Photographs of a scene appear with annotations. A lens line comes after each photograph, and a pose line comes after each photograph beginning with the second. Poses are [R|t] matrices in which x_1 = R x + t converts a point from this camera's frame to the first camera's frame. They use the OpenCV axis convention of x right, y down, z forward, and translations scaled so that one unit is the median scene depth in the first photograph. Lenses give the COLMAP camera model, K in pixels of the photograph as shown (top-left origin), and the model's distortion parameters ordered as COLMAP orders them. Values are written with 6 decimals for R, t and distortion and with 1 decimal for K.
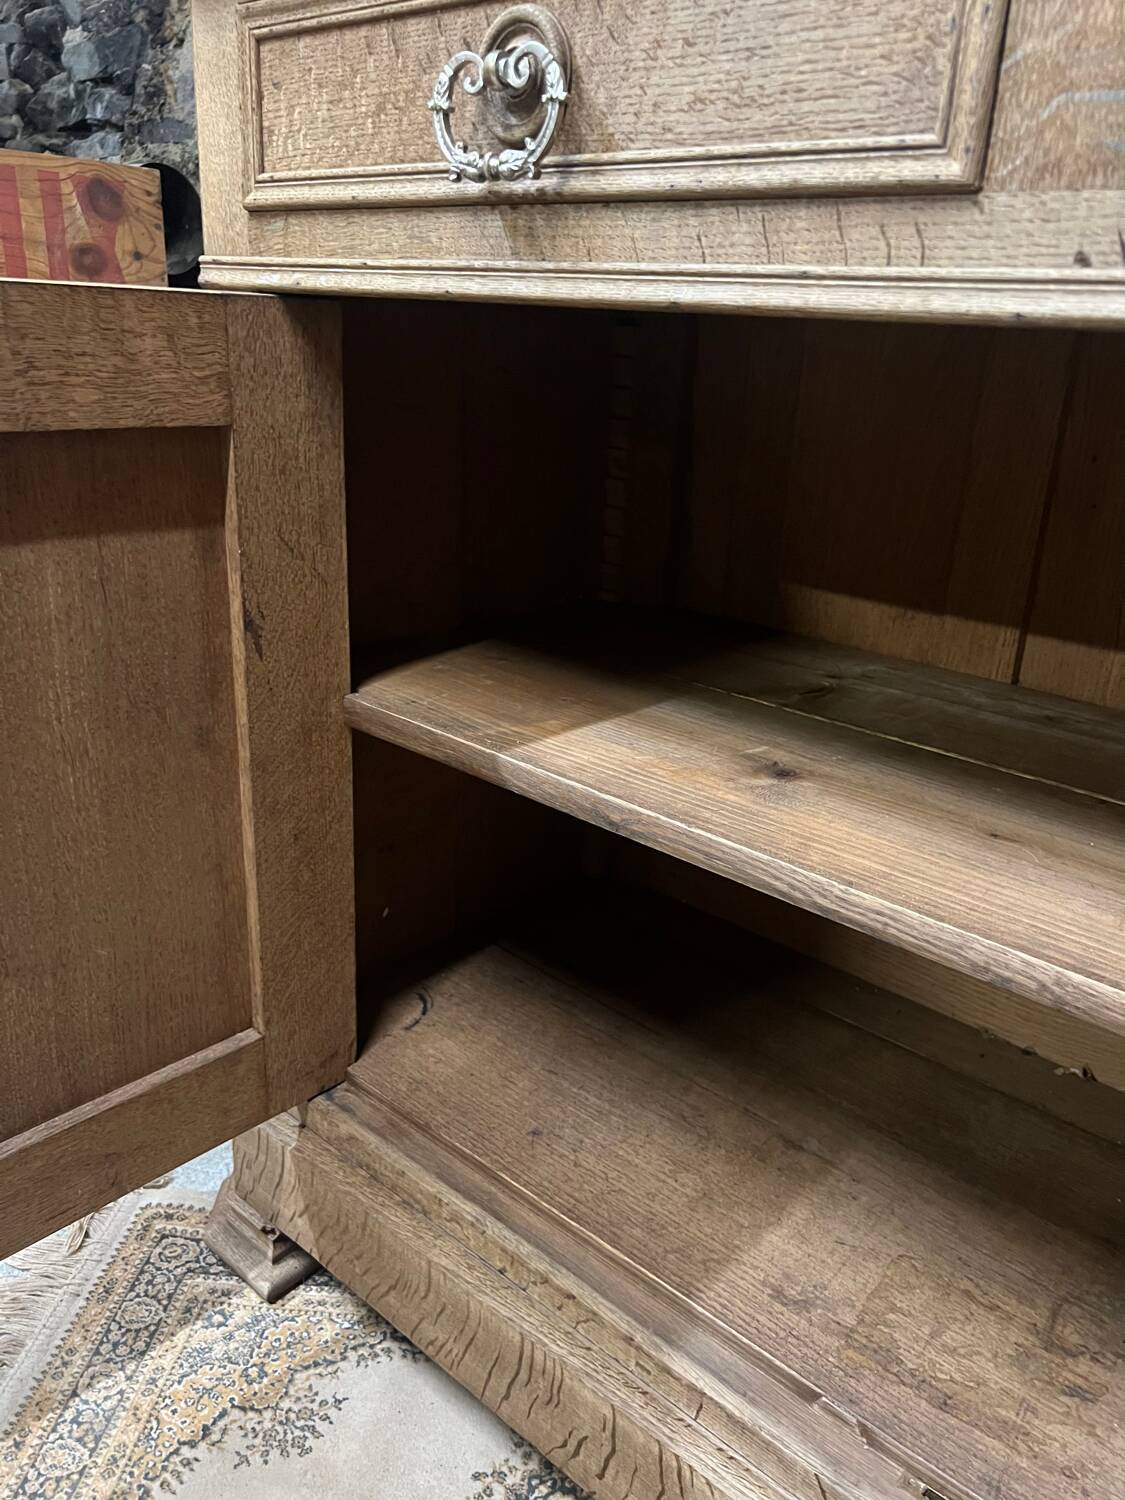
lens RADIAL K [[1135.3, 0, 572.7], [0, 1135.3, 748.0], [0, 0, 1]] dist [0.039050, -0.051860]
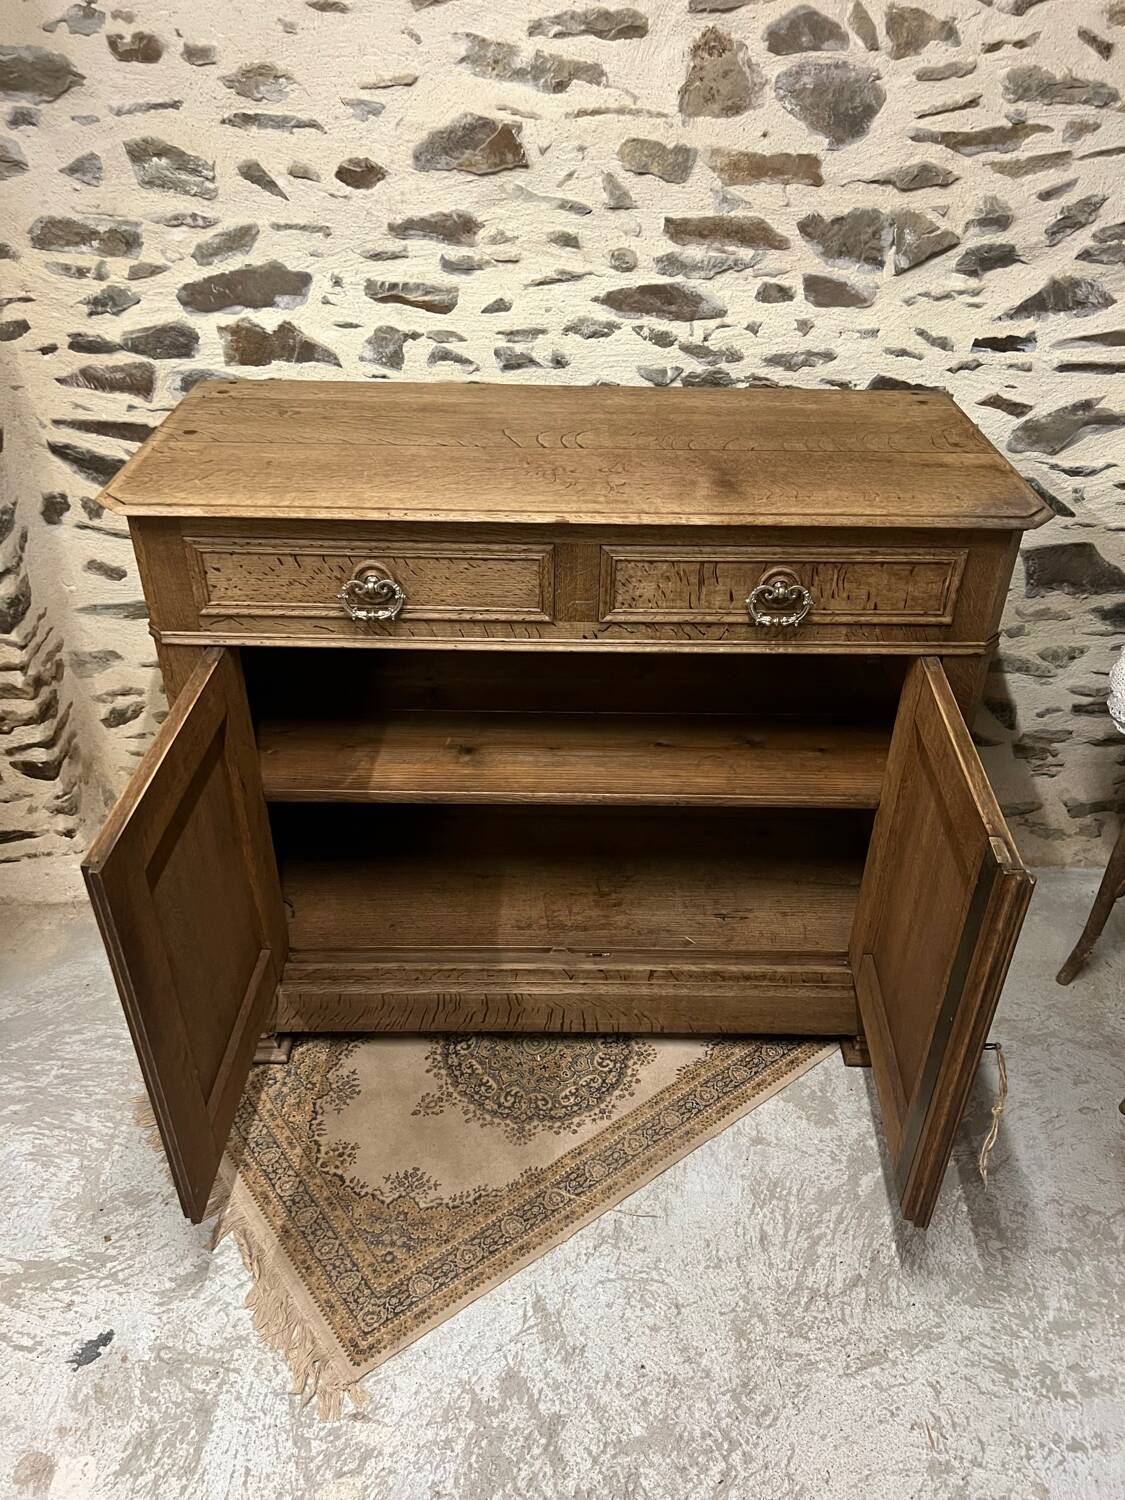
lens RADIAL K [[1135.3, 0, 570.7], [0, 1135.3, 757.4], [0, 0, 1]] dist [0.039050, -0.051860]
pose [[0.750292, -0.405765, 0.521935, -0.840350], [0.249939, 0.904991, 0.344270, -0.674108], [-0.612039, -0.127852, 0.780424, -0.958348]]
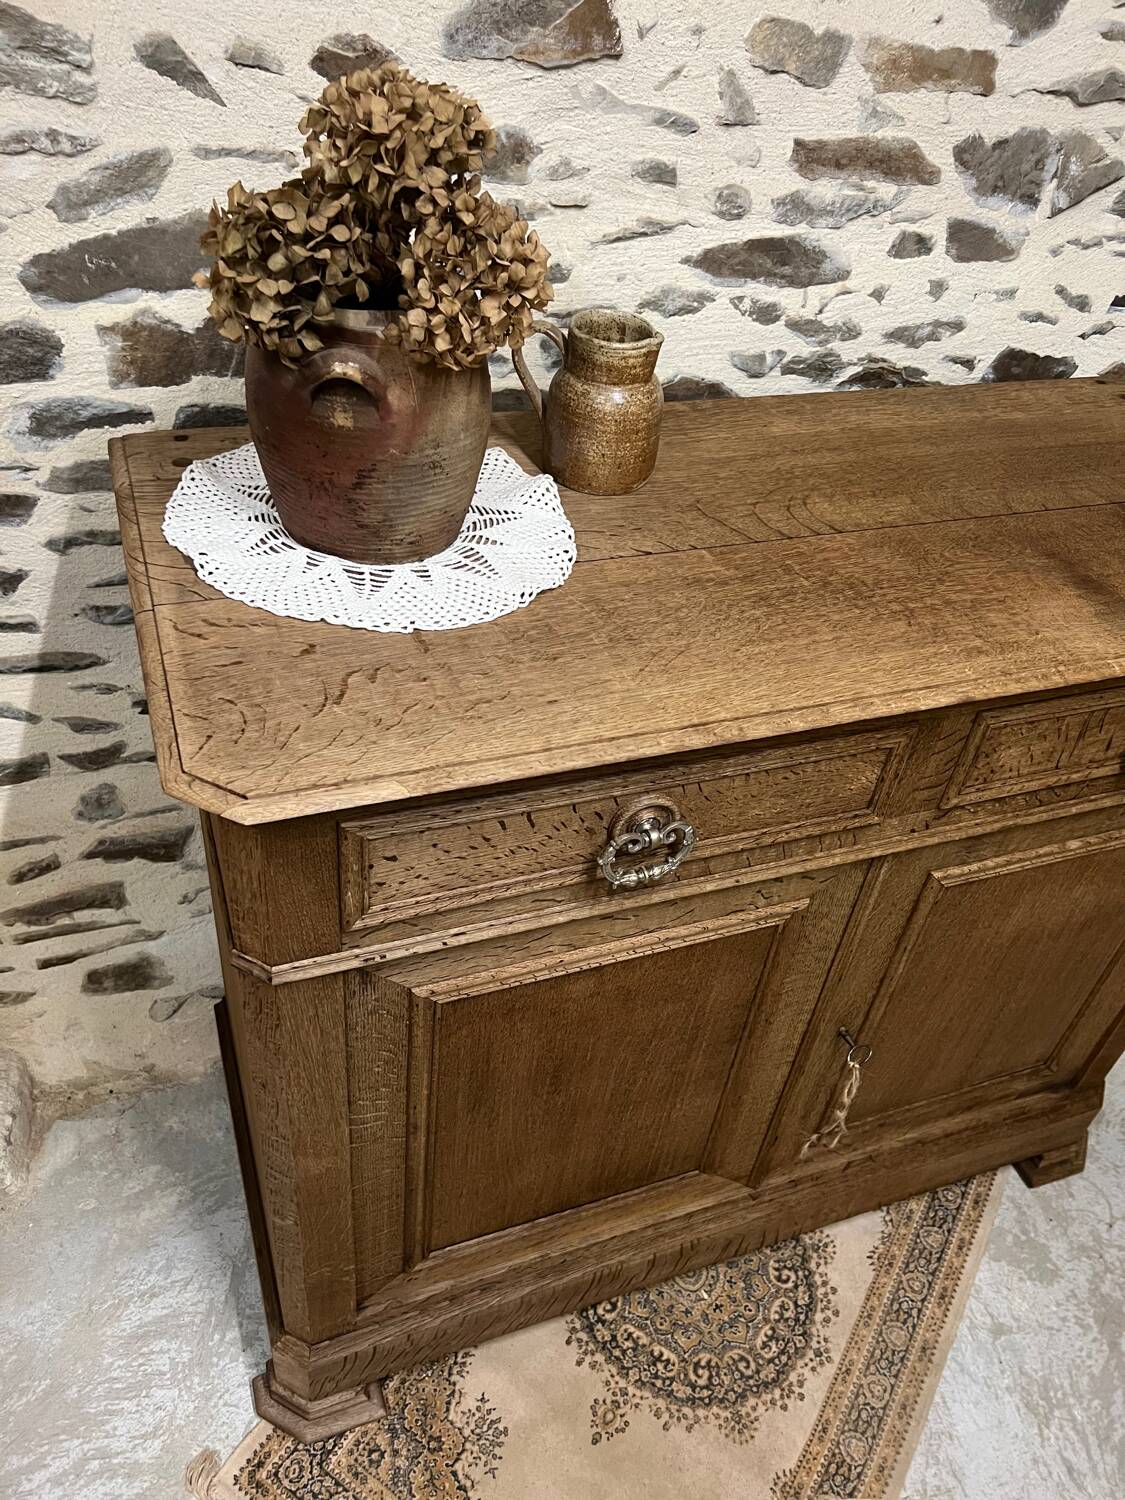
lens RADIAL K [[1135.3, 0, 563.7], [0, 1135.3, 749.6], [0, 0, 1]] dist [0.039050, -0.051860]
pose [[0.481259, -0.567540, 0.668048, -0.734652], [0.233159, 0.817534, 0.526569, -1.018809], [-0.845001, -0.097655, 0.525773, 0.173133]]
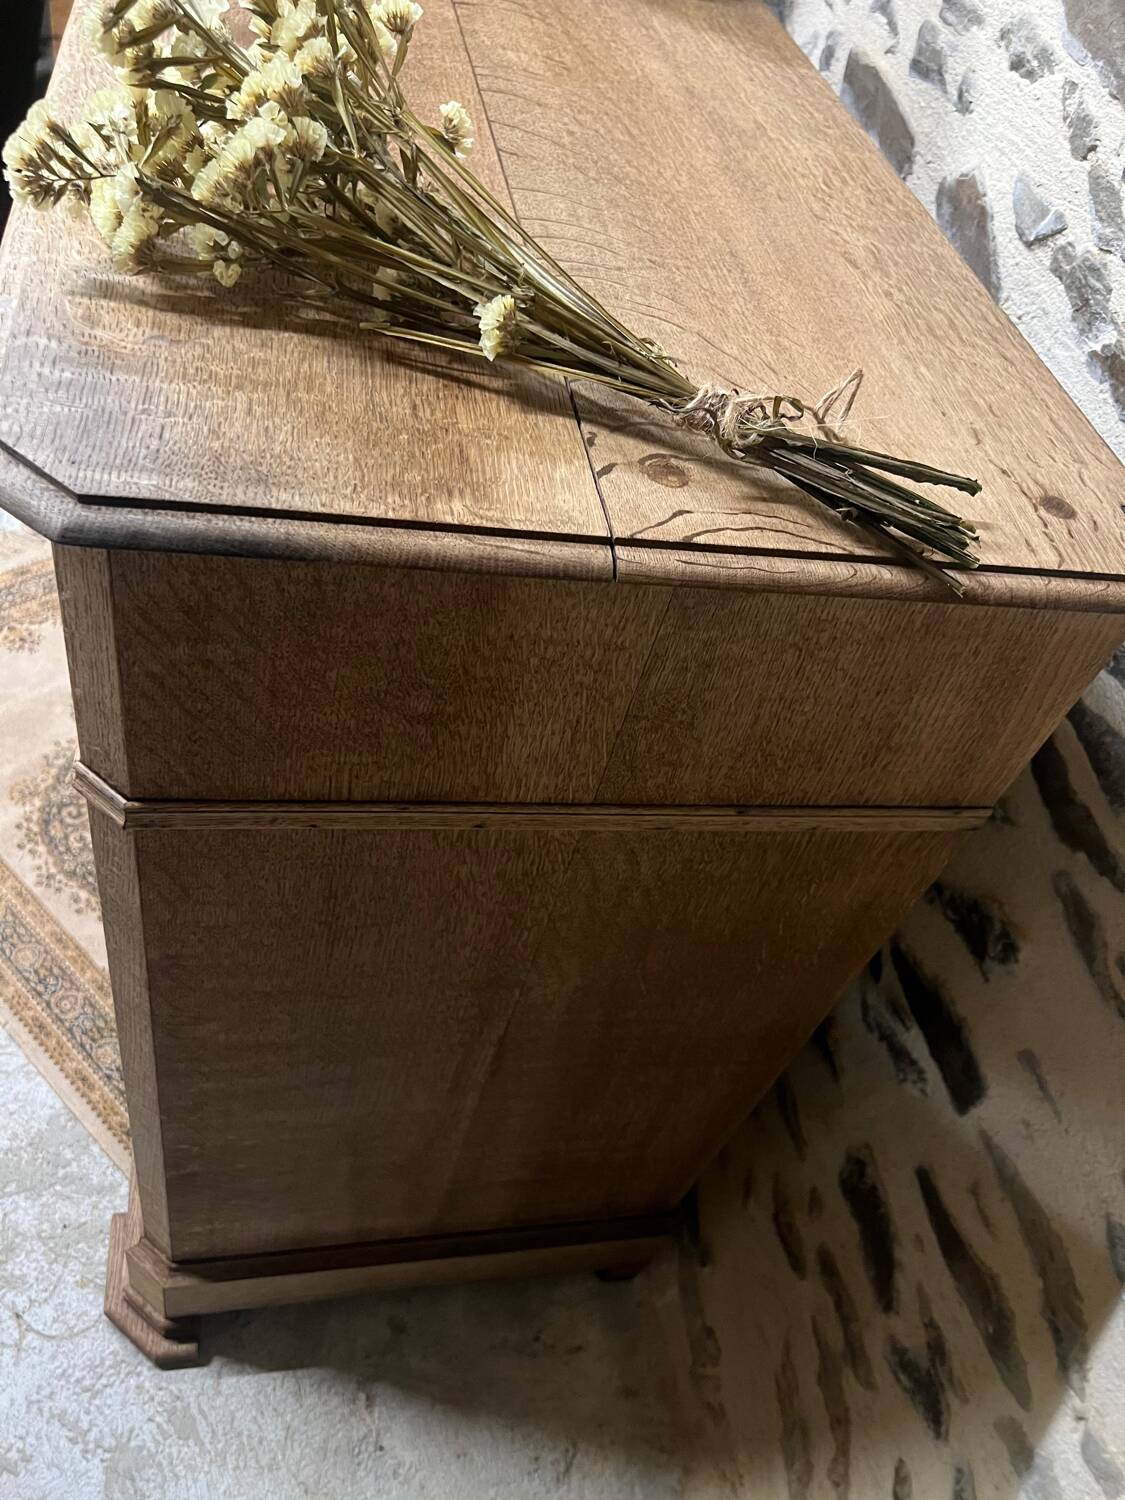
lens RADIAL K [[1135.3, 0, 555.0], [0, 1135.3, 755.5], [0, 0, 1]] dist [0.039050, -0.051860]
pose [[0.766043, 0.552557, -0.328421, 1.128180], [-0.384183, 0.803207, 0.455261, -0.444535], [0.515347, -0.222576, 0.827573, -0.297136]]
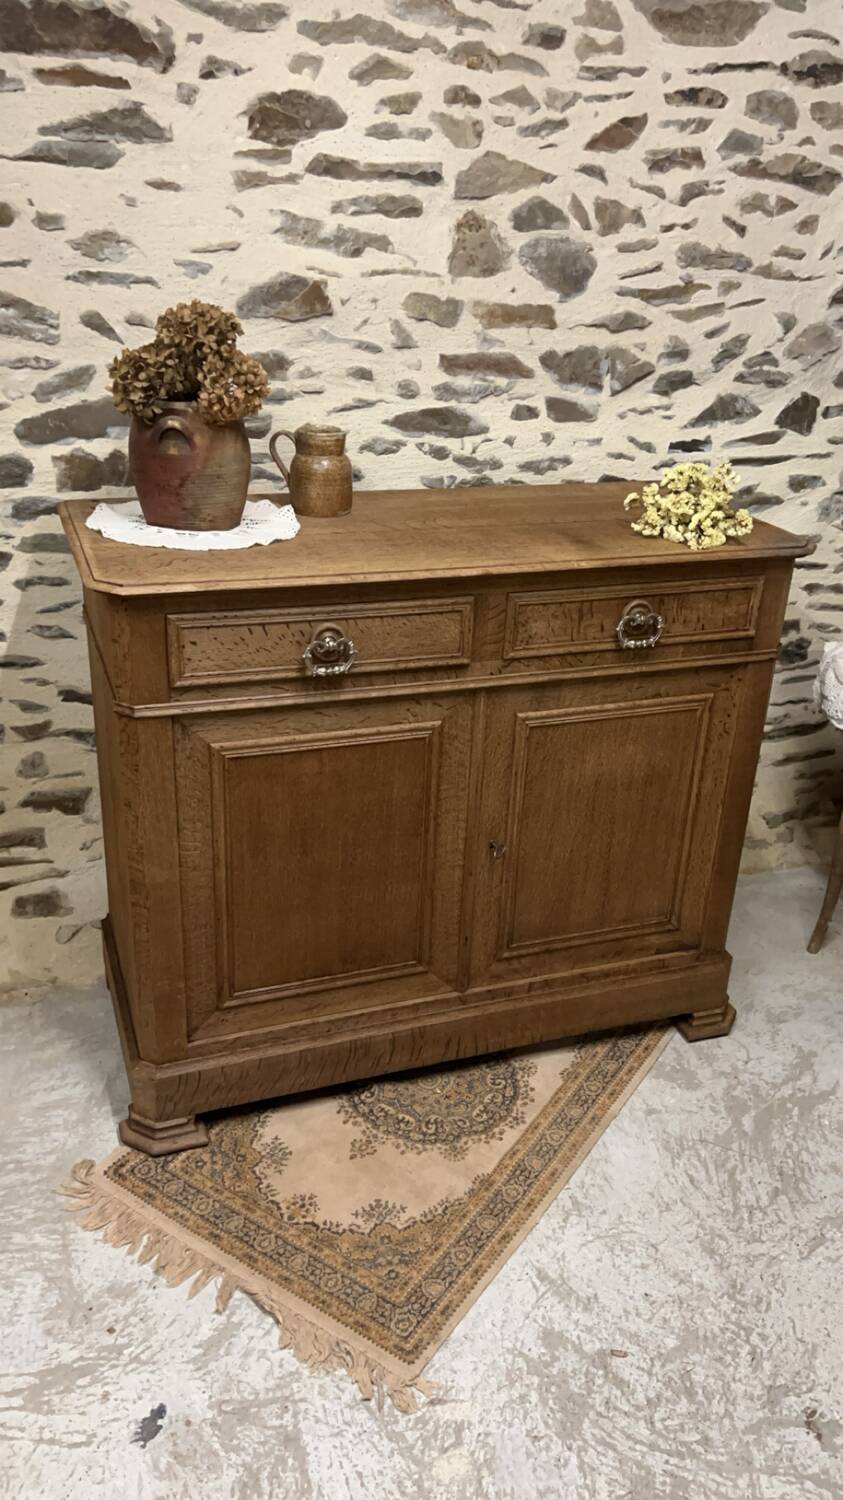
lens RADIAL K [[1193.8, 0, 422.5], [0, 1193.8, 757.9], [0, 0, 1]] dist [0.044868, -0.066300]
pose [[0.488429, -0.394659, 0.778255, -1.715194], [0.285766, 0.915039, 0.284678, -0.759597], [-0.824485, 0.083354, 0.559712, -0.678933]]
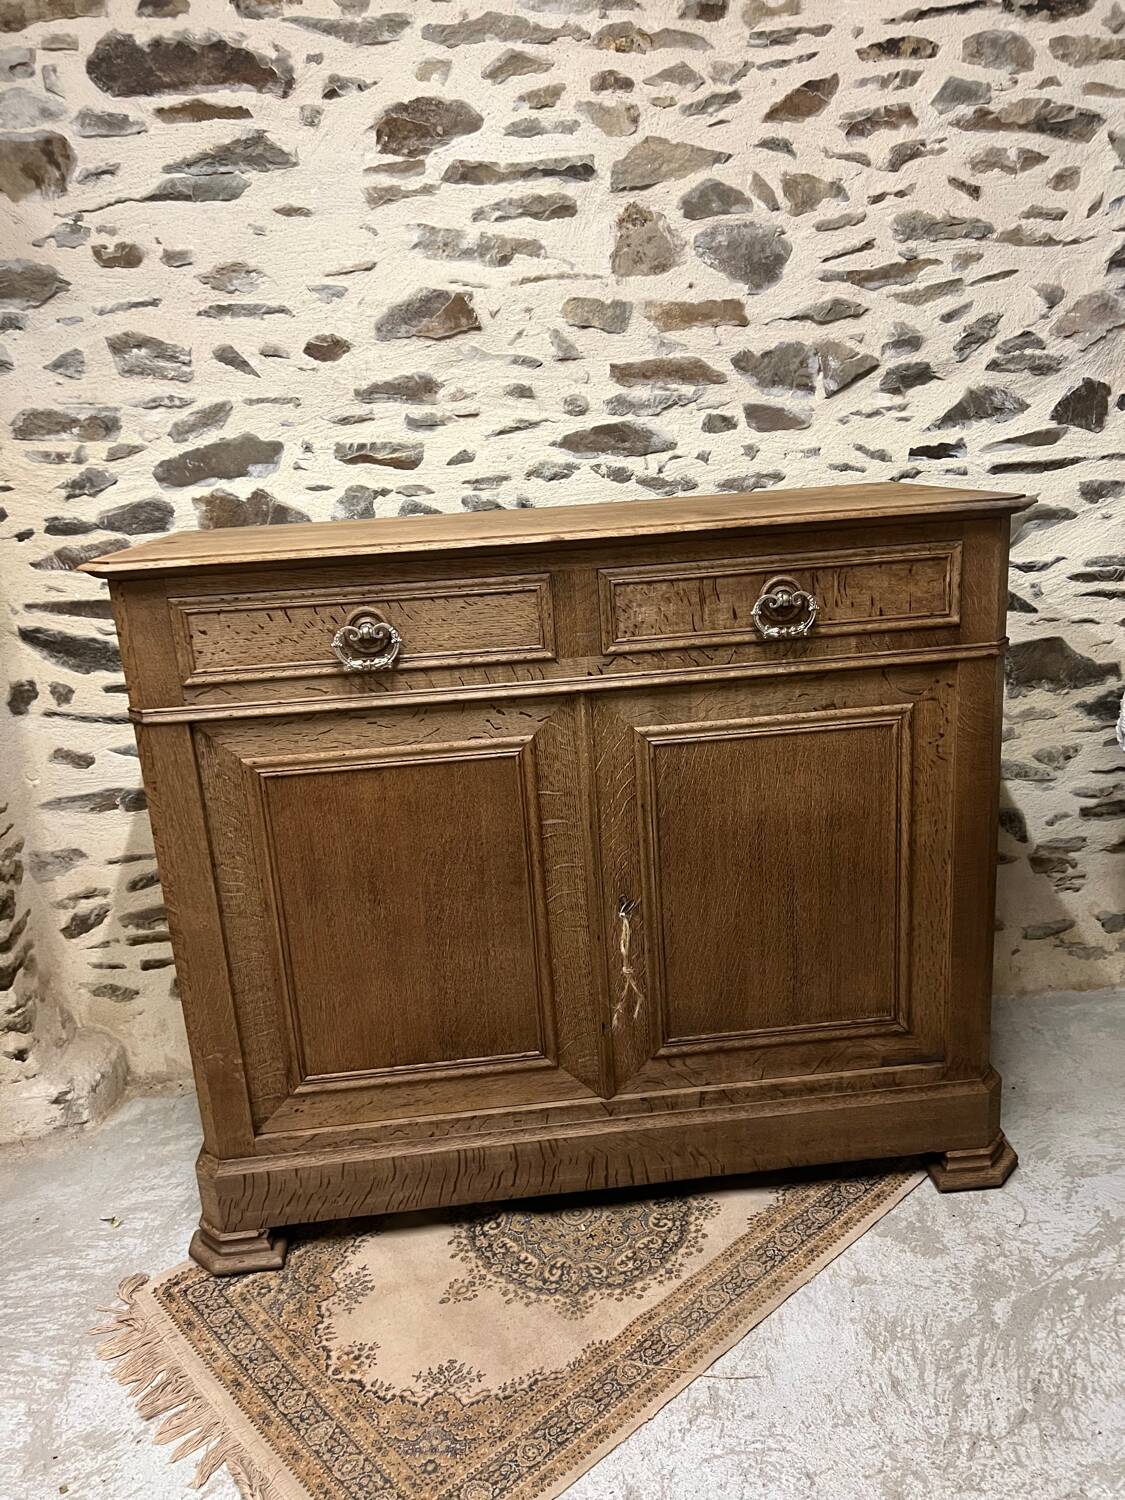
lens RADIAL K [[1135.3, 0, 564.2], [0, 1135.3, 756.2], [0, 0, 1]] dist [0.039050, -0.051860]
pose [[0.689072, -0.285795, 0.665958, -1.024893], [0.342800, 0.938185, 0.047923, -0.188204], [-0.638488, 0.195268, 0.744448, -0.775098]]
